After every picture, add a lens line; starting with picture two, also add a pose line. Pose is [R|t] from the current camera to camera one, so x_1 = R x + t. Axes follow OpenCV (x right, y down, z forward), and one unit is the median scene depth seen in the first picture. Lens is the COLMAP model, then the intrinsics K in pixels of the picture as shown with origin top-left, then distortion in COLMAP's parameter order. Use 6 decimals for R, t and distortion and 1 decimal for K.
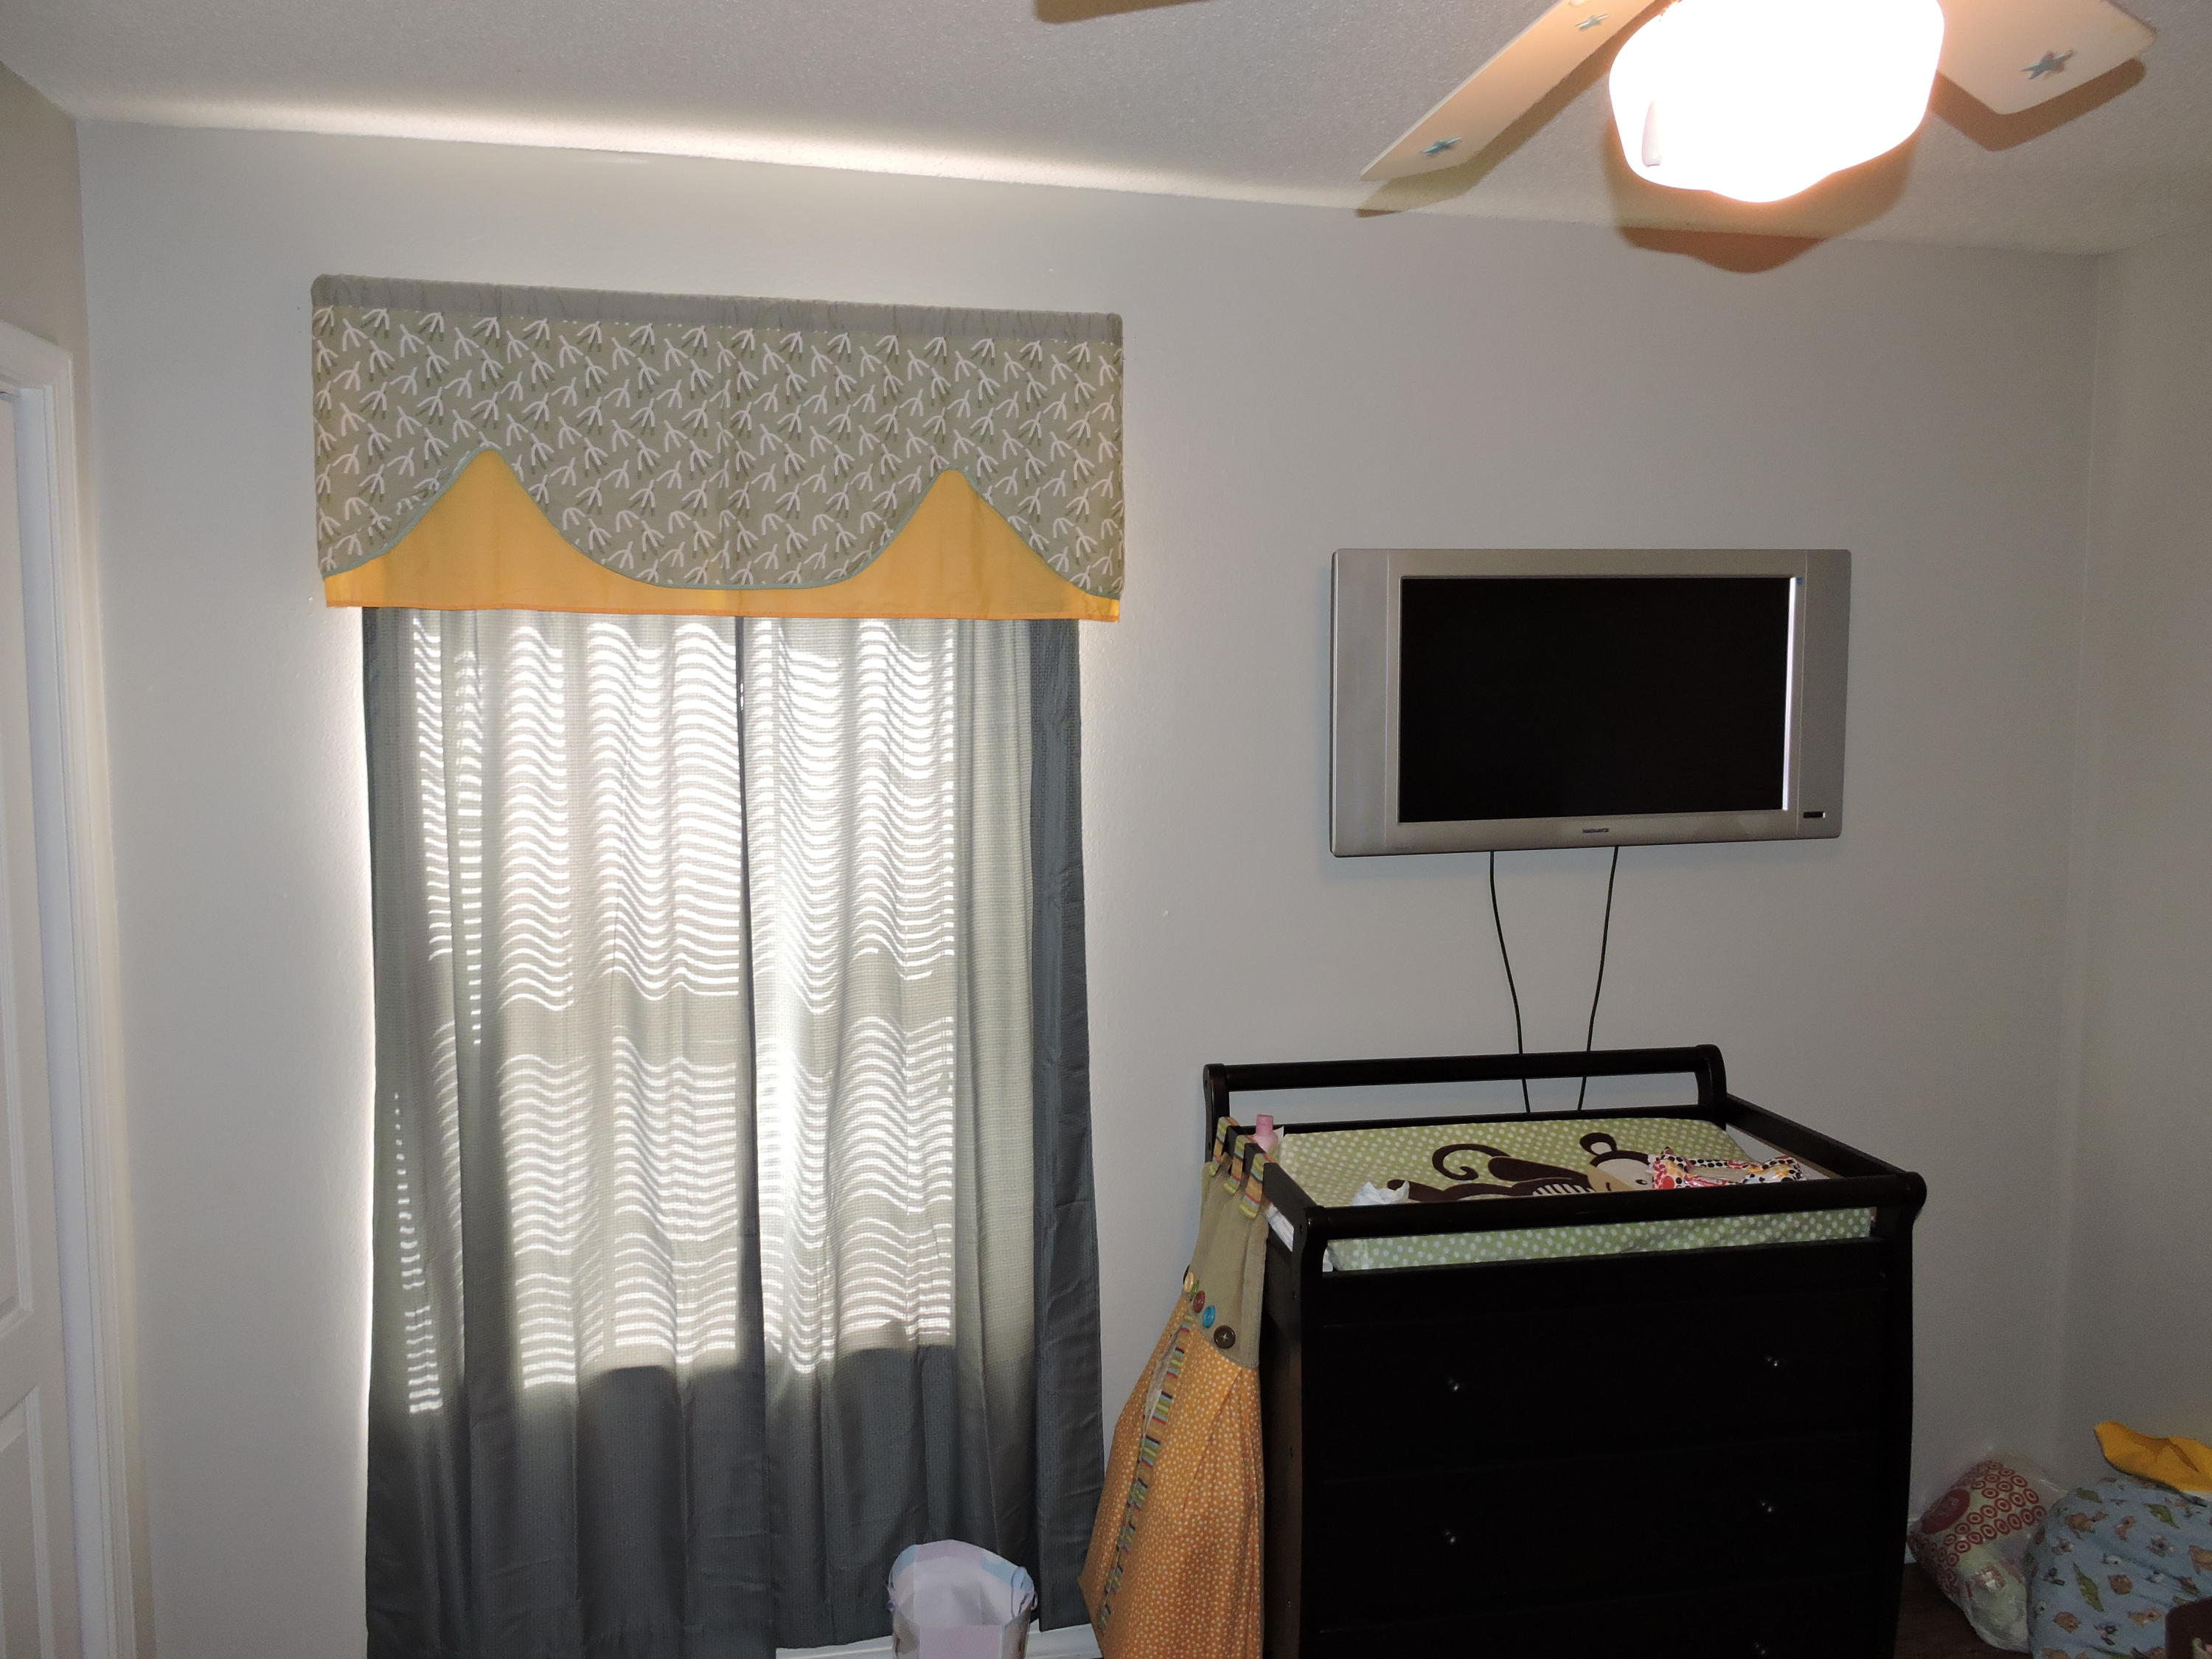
lens RADIAL K [[1610.9, 0, 1105.5], [0, 1610.9, 991.2], [0, 0, 1]] dist [0.006099, 0.001141]
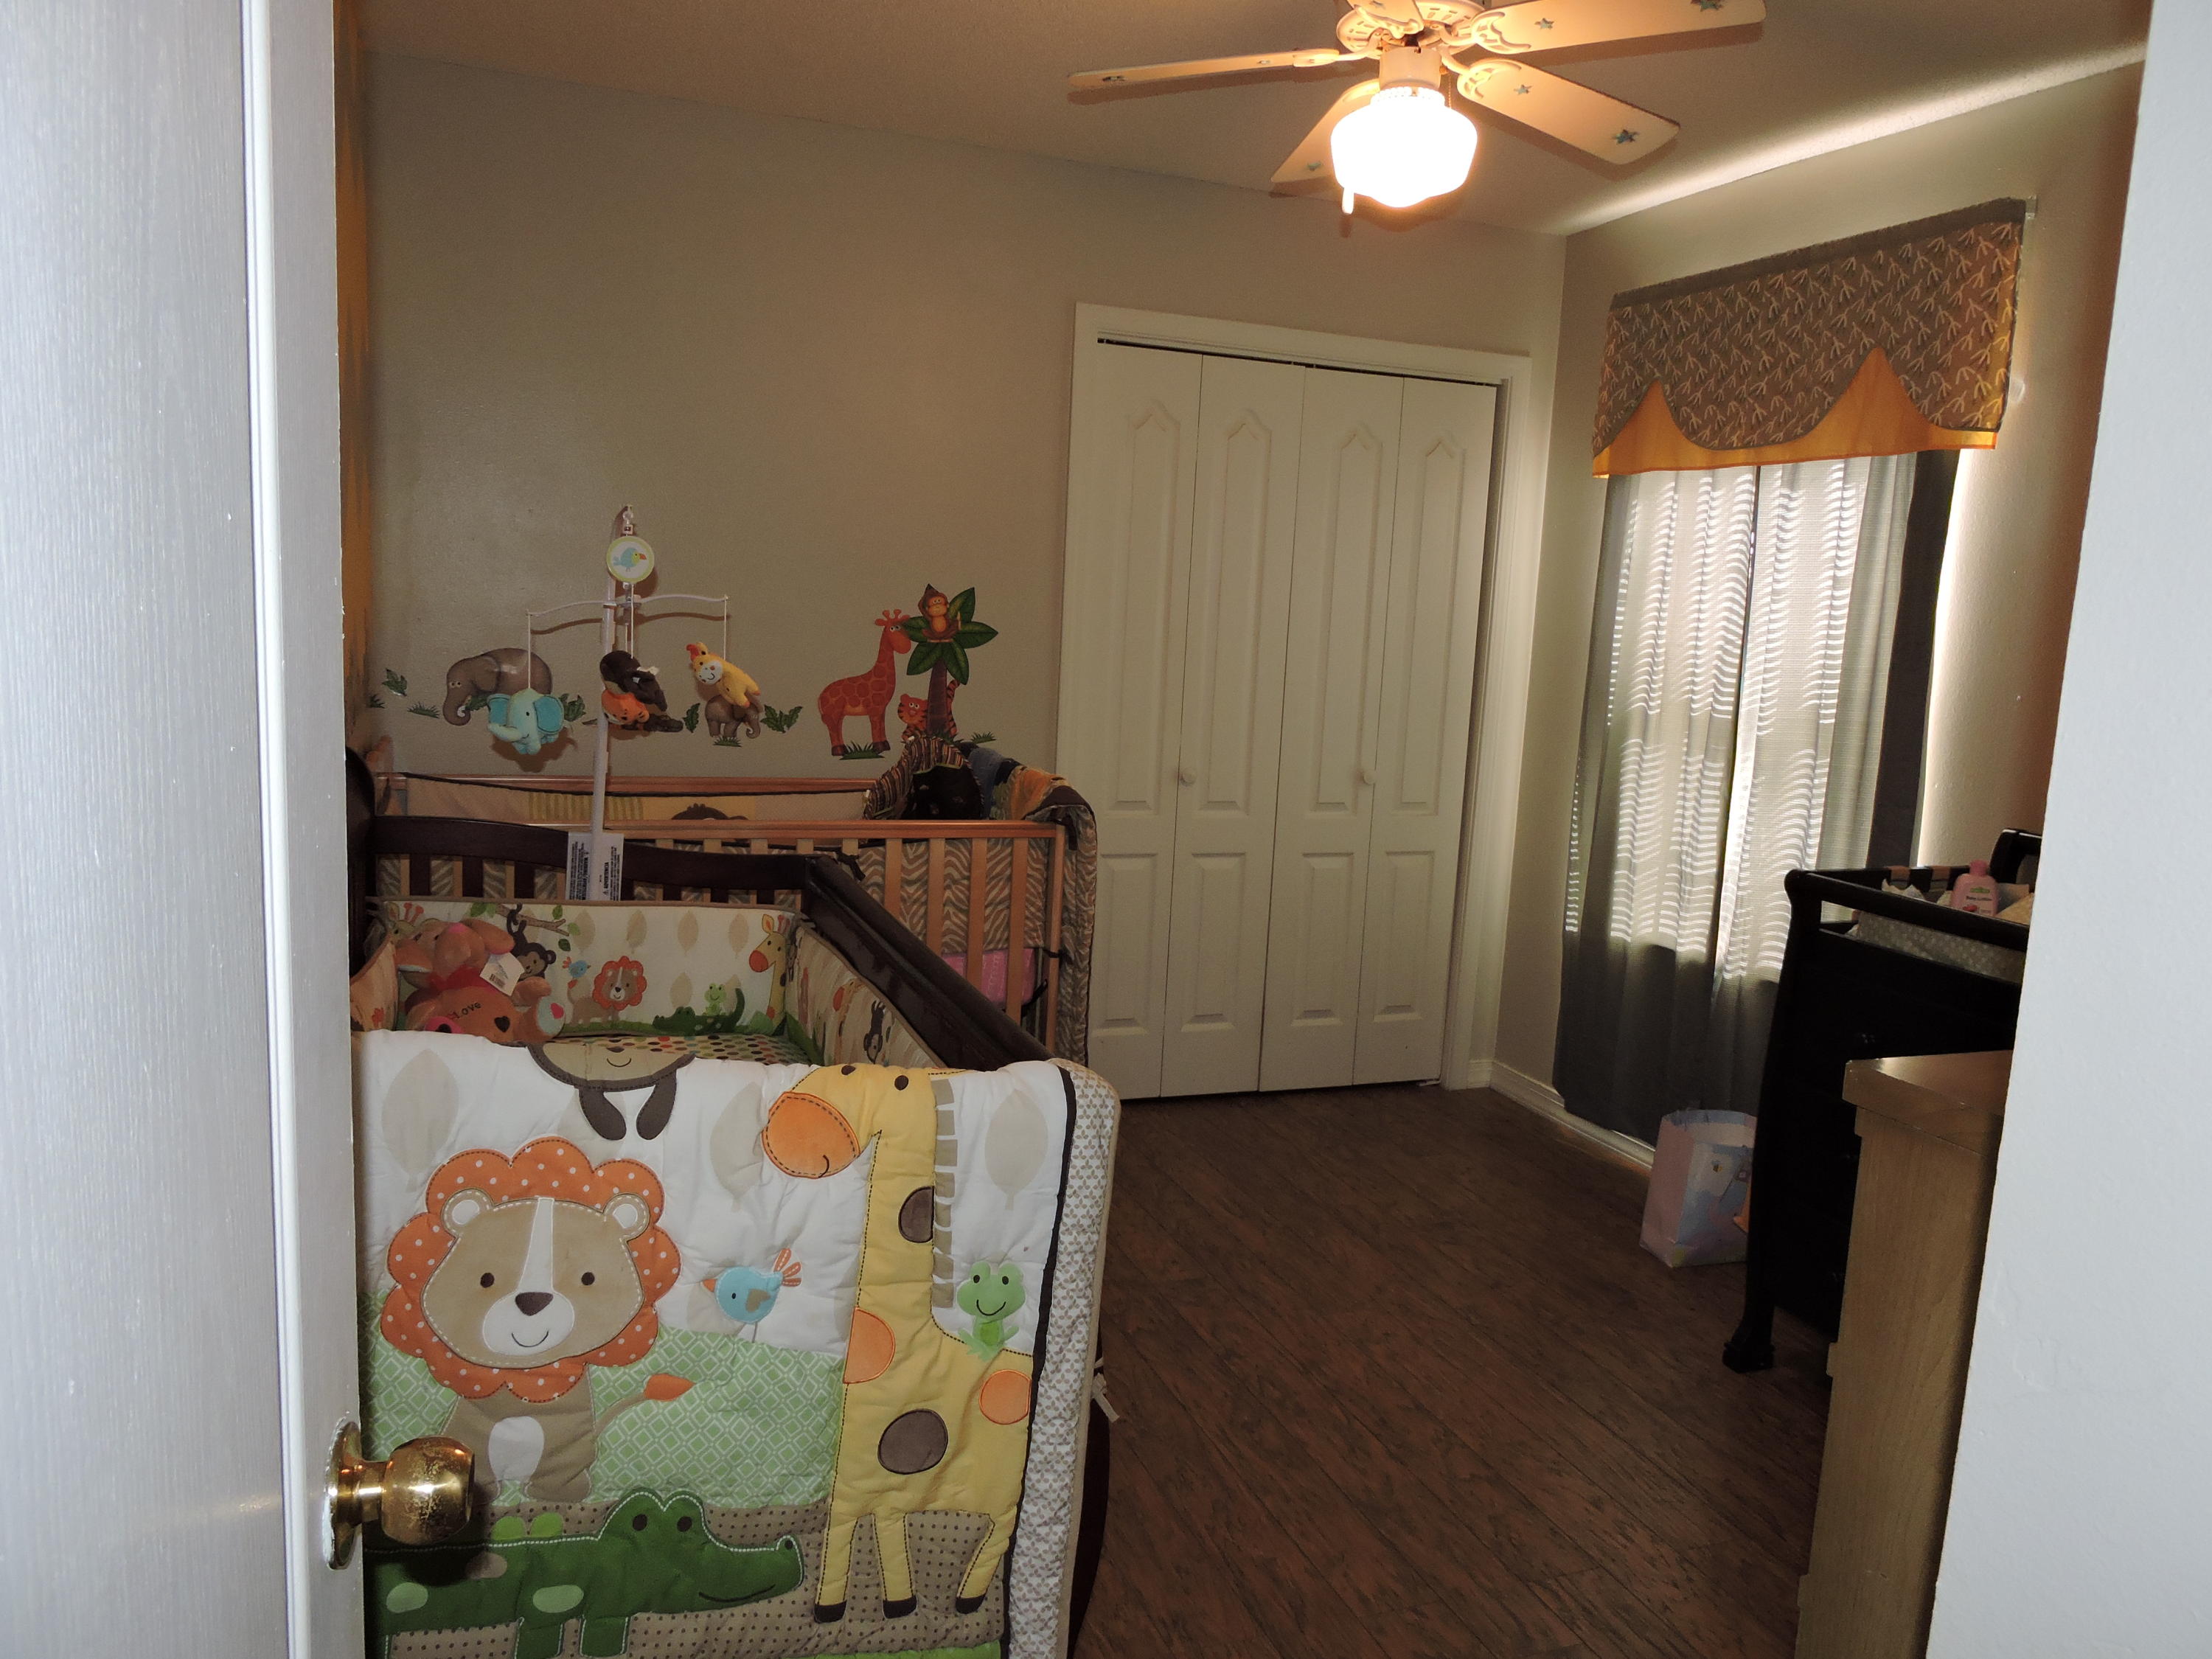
lens RADIAL K [[1562.4, 0, 1096.4], [0, 1562.4, 826.4], [0, 0, 1]] dist [-0.011628, -0.001869]
pose [[0.184649, 0.154969, -0.970510, 1.114924], [-0.138275, 0.981764, 0.130458, -0.005936], [0.973029, 0.110108, 0.202710, 0.138680]]
